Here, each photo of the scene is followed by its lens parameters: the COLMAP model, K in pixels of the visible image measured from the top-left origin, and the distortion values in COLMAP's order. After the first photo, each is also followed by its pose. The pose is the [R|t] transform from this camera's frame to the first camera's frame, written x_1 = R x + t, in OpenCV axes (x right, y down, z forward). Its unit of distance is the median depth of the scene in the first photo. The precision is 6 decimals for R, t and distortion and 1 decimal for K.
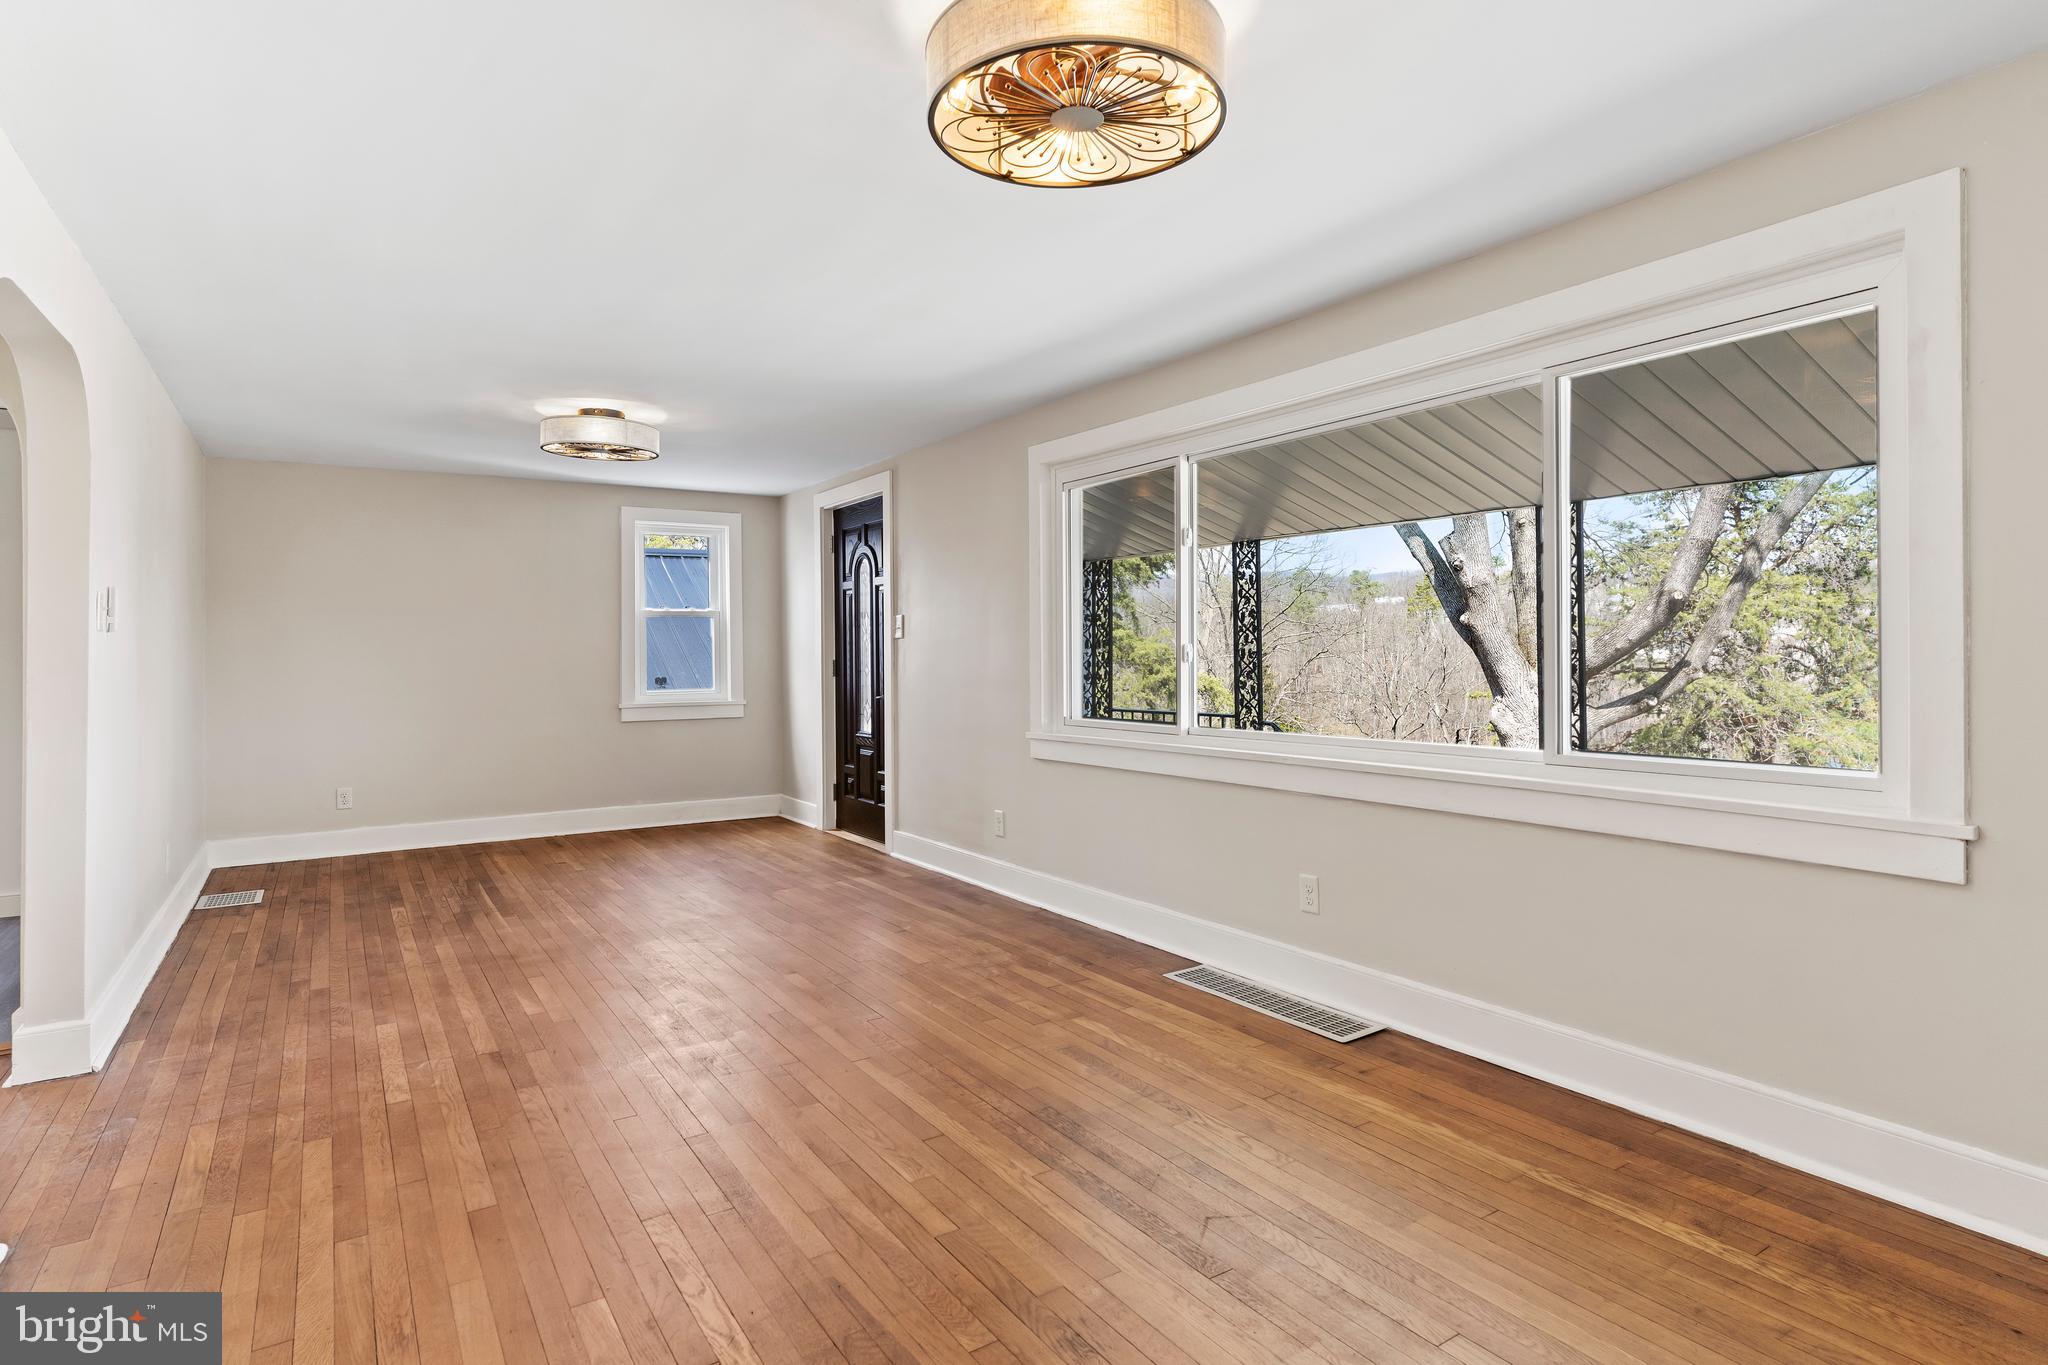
lens RADIAL K [[1059.3, 0, 1008.6], [0, 1059.3, 683.6], [0, 0, 1]] dist [-0.001990, 0.002344]
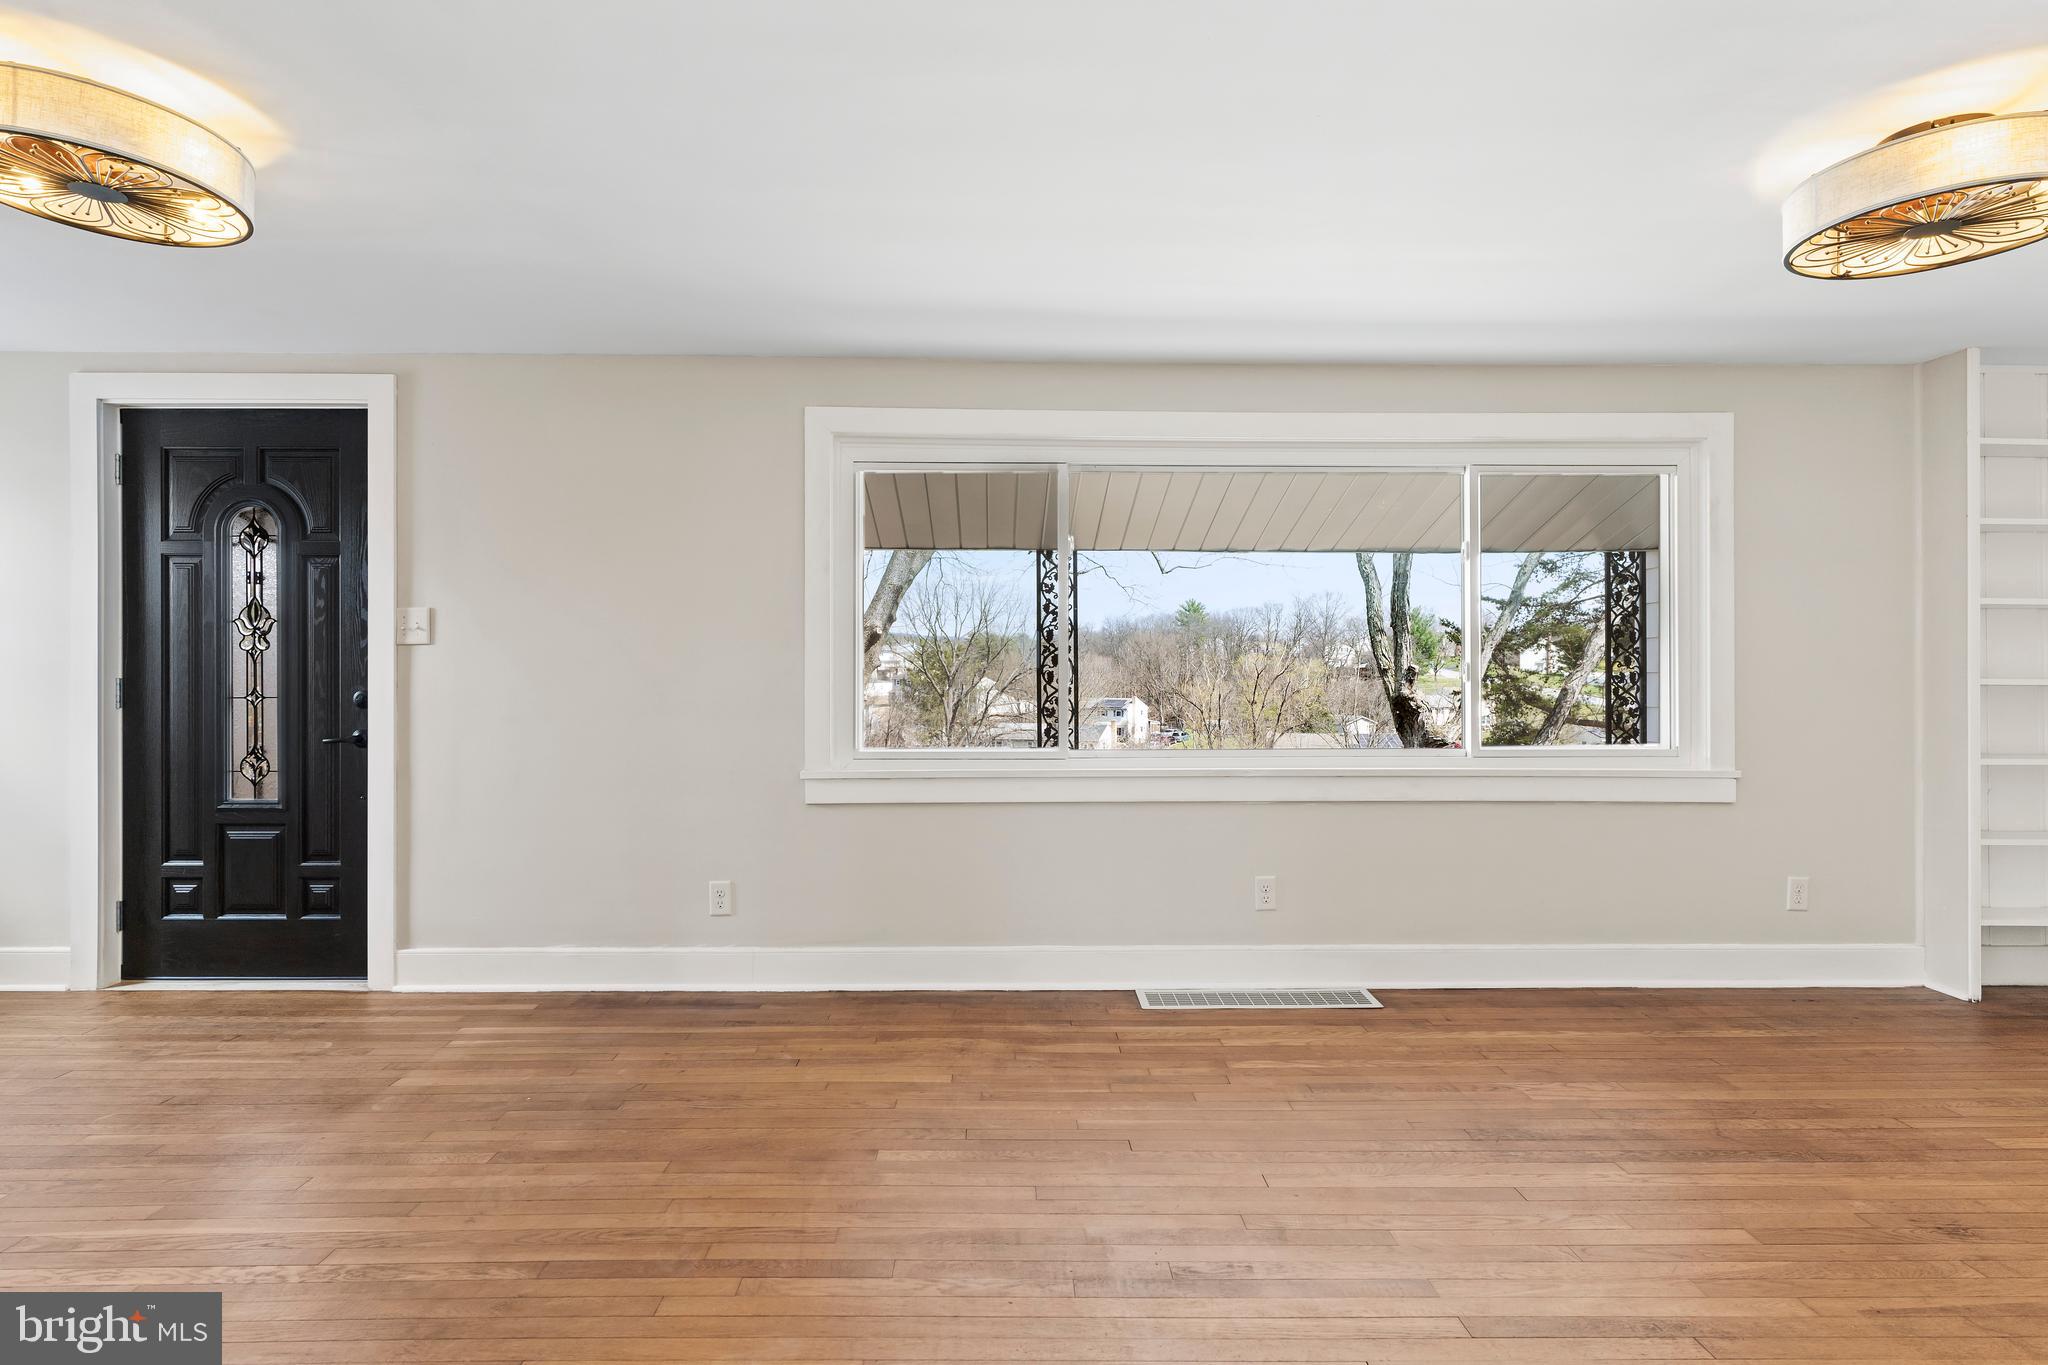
lens RADIAL K [[1059.3, 0, 1008.6], [0, 1059.3, 683.6], [0, 0, 1]] dist [-0.001990, 0.002344]
pose [[0.530791, 0.007098, 0.847473, -0.805513], [0.015525, 0.999716, -0.018097, -0.002423], [-0.847360, 0.022763, 0.530530, 0.651909]]
